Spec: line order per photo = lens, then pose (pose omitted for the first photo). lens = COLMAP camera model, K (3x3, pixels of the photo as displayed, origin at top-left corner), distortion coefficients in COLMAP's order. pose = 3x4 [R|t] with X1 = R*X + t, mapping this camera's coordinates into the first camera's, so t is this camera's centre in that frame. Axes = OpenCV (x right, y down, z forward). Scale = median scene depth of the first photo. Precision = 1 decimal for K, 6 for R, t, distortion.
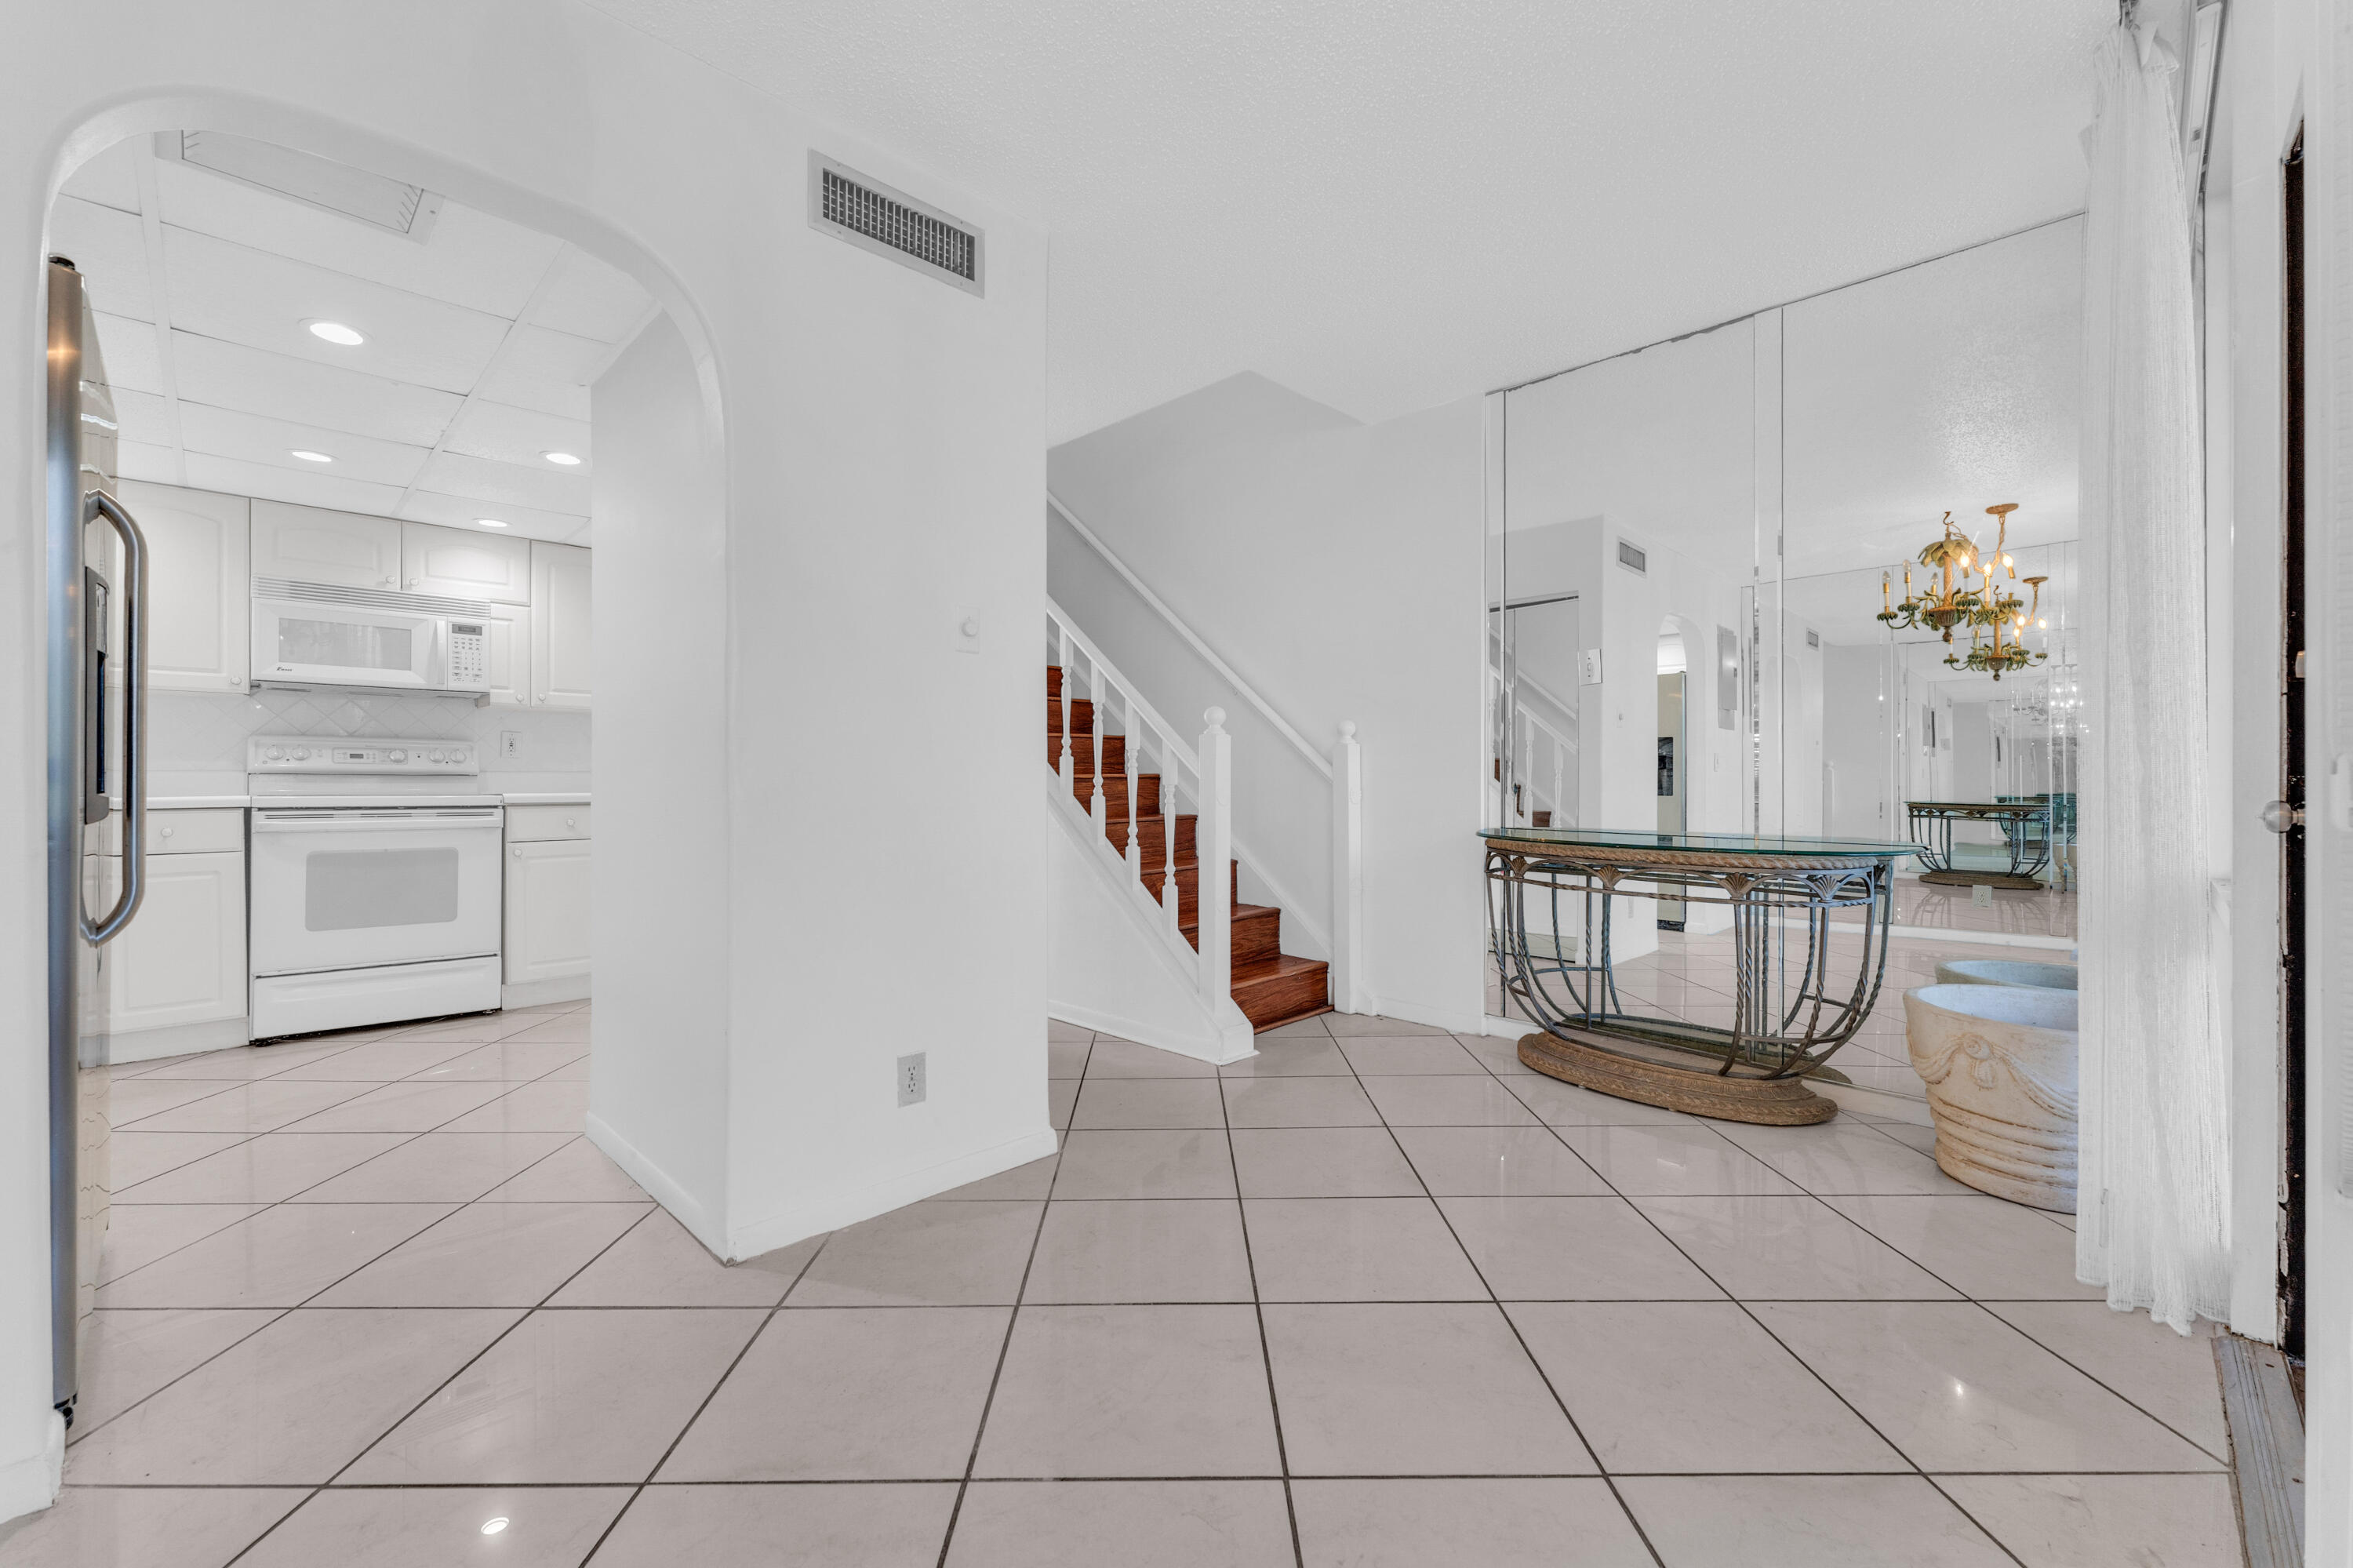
lens RADIAL K [[961.4, 0, 1176.5], [0, 961.4, 784.0], [0, 0, 1]] dist [-0.001680, -0.000685]
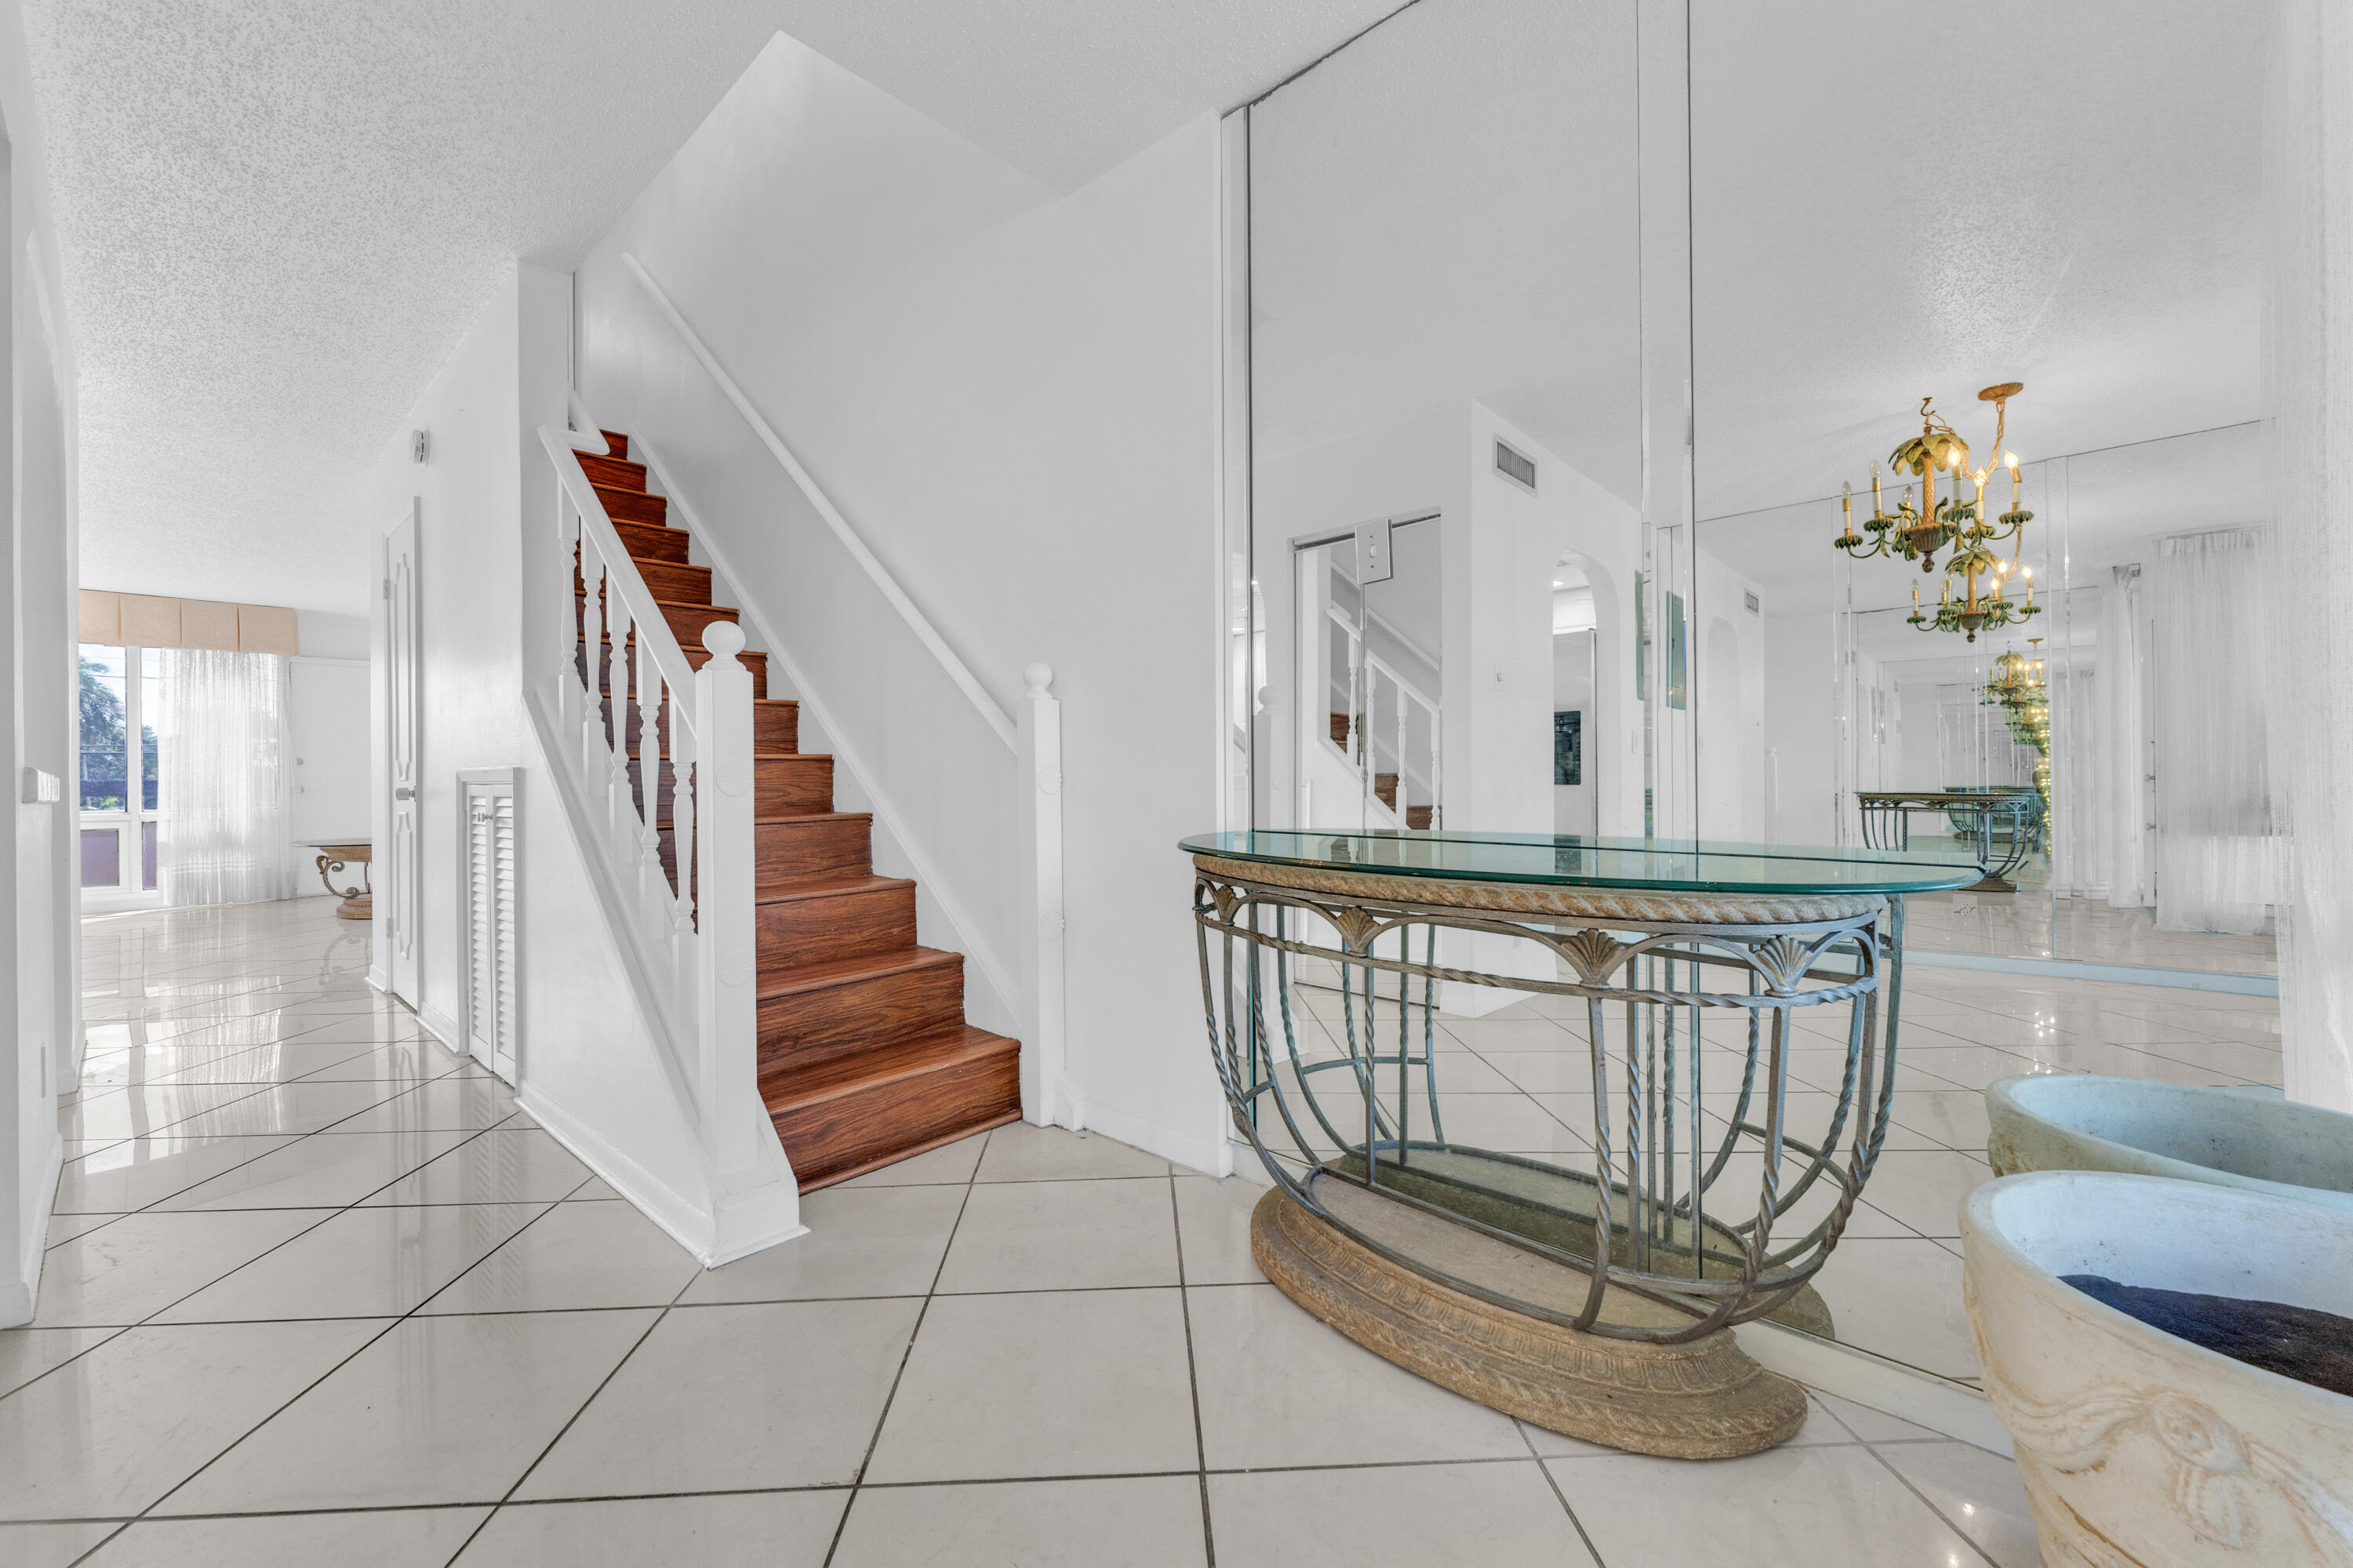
lens RADIAL K [[953.5, 0, 1166.8], [0, 953.5, 778.5], [0, 0, 1]] dist [-0.000941, -0.000279]
pose [[0.999435, -0.007224, 0.032828, 0.193204], [0.007369, 0.999964, -0.004304, 0.010301], [-0.032796, 0.004544, 0.999452, 0.290741]]
